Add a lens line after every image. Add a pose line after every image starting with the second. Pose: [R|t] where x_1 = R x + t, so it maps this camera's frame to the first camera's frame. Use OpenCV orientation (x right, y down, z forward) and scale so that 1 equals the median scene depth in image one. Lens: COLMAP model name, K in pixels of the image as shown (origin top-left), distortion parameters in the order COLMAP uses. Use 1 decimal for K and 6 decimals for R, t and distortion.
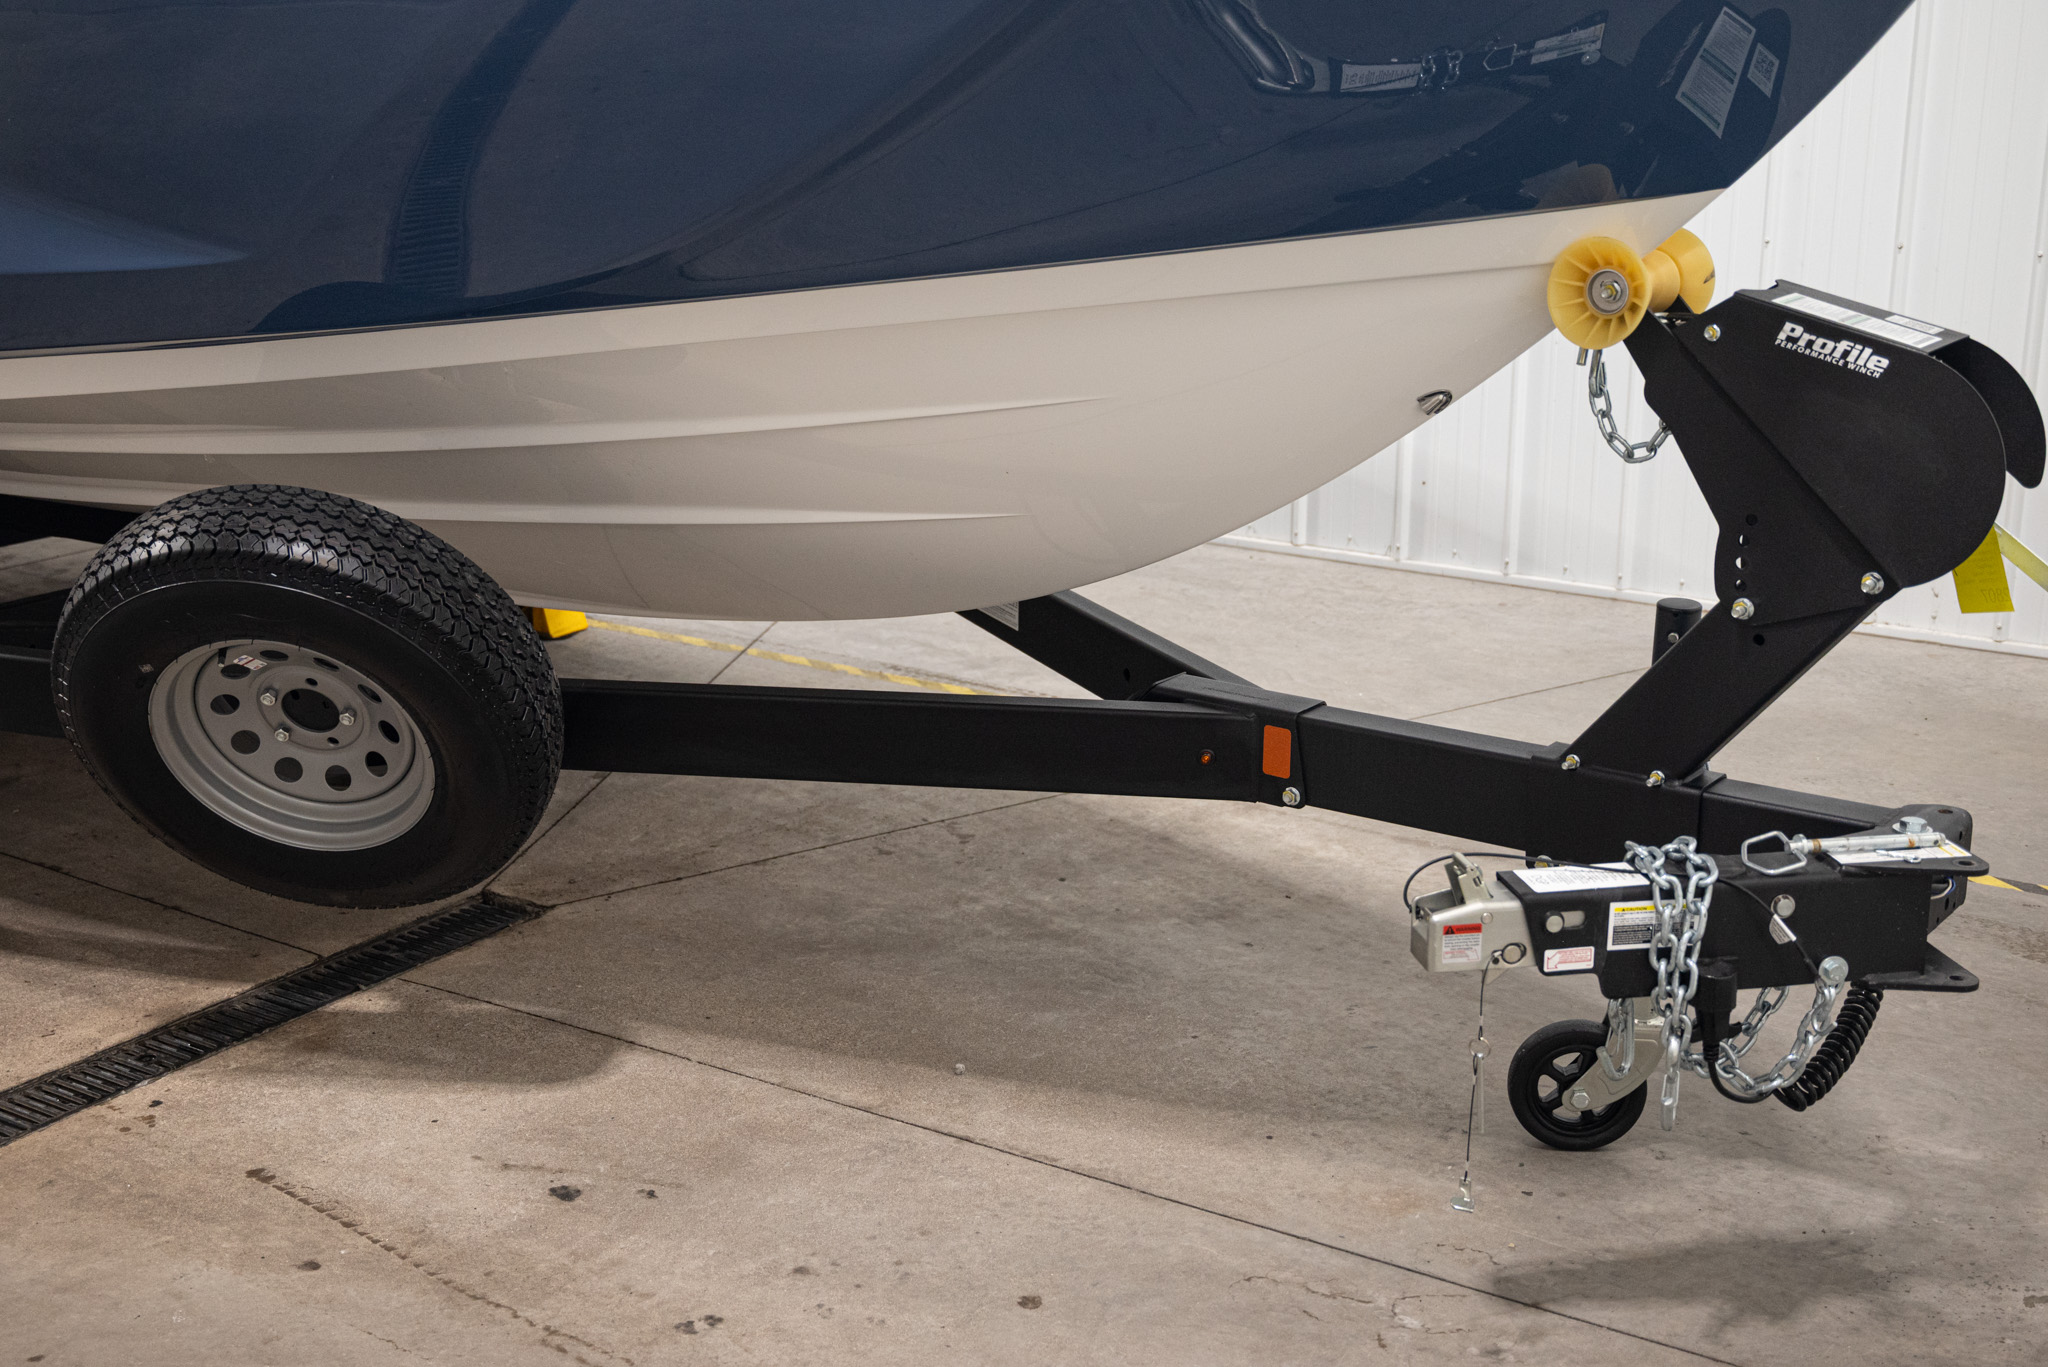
lens RADIAL K [[2406.8, 0, 1018.5], [0, 2406.8, 686.2], [0, 0, 1]] dist [-0.000231, -0.011974]
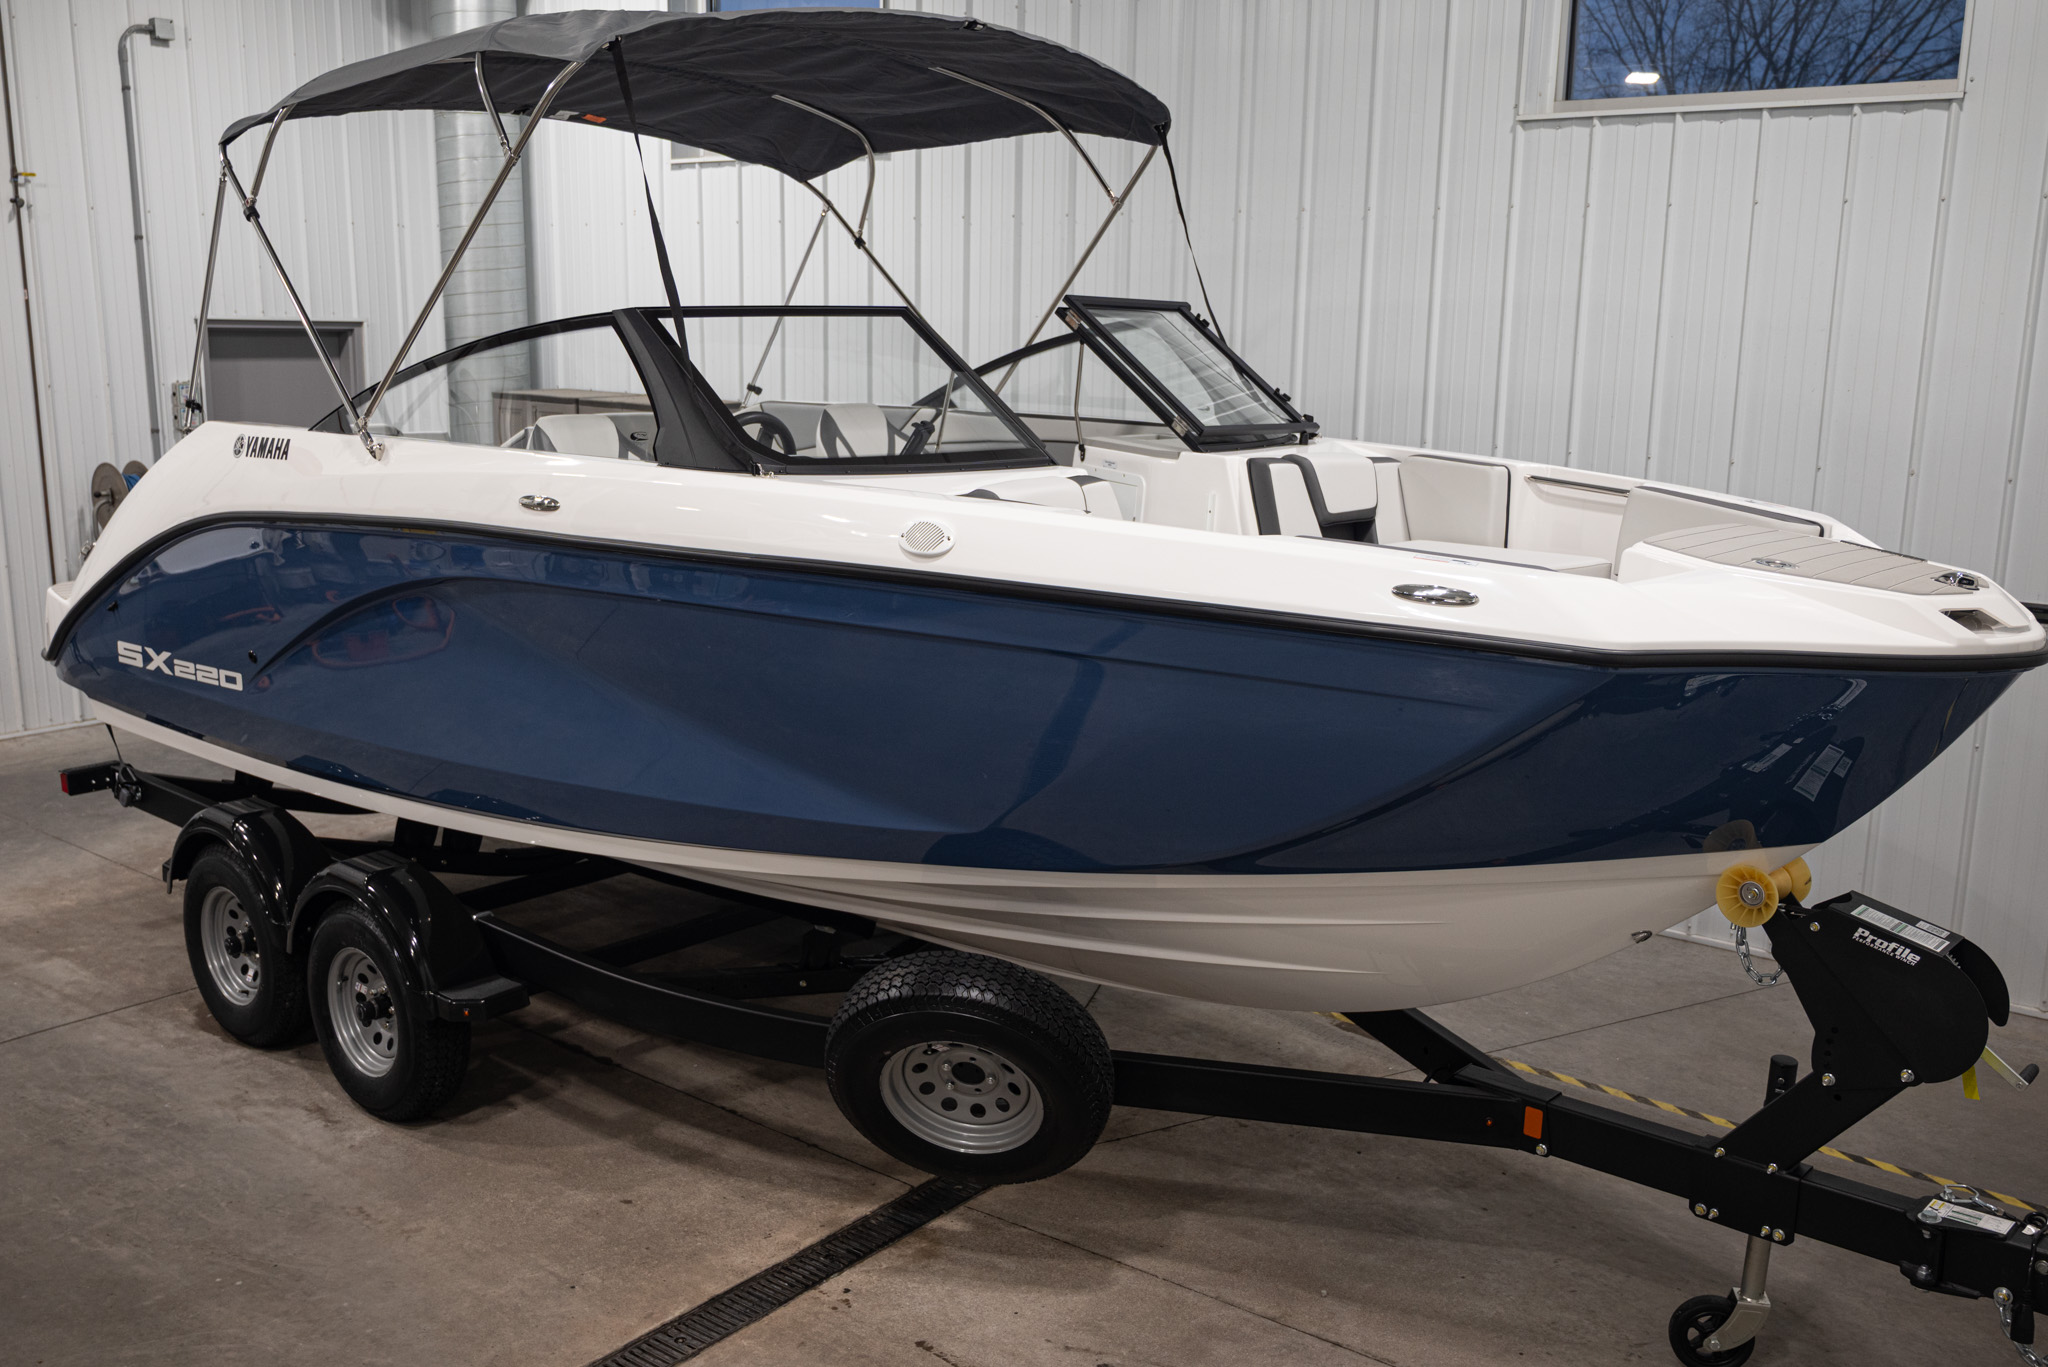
lens RADIAL K [[1826.5, 0, 1034.6], [0, 1826.5, 678.5], [0, 0, 1]] dist [-0.009218, 0.008841]
pose [[0.997703, 0.035492, -0.057704, -0.176779], [-0.039825, 0.996331, -0.075753, -0.170474], [0.054804, 0.077877, 0.995456, -0.314356]]
